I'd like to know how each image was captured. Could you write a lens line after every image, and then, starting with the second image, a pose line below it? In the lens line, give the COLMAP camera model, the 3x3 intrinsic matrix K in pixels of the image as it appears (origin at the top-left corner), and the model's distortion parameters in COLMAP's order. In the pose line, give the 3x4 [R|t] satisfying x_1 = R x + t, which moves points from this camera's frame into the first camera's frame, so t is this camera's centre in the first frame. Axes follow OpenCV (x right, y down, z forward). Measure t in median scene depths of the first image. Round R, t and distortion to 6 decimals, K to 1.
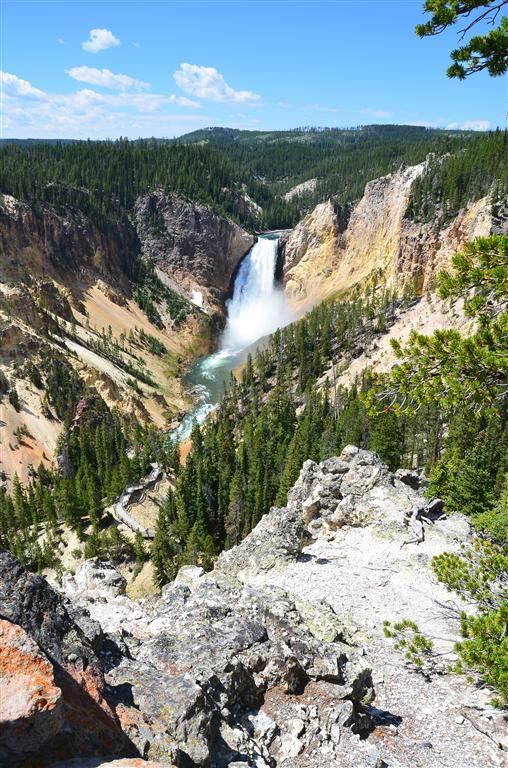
lens RADIAL K [[600.4, 0, 254.7], [0, 600.4, 386.8], [0, 0, 1]] dist [-0.157473, 0.122395]
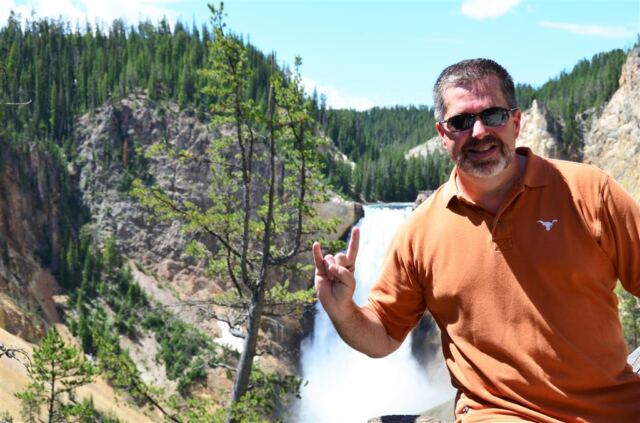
lens RADIAL K [[1071.3, 0, 322.0], [0, 1071.3, 218.8], [0, 0, 1]] dist [0.298423, 0.239021]
pose [[0.998843, -0.024707, 0.041263, -0.062056], [0.037521, 0.937043, -0.347192, 0.030698], [-0.030087, 0.348339, 0.936886, 0.287706]]
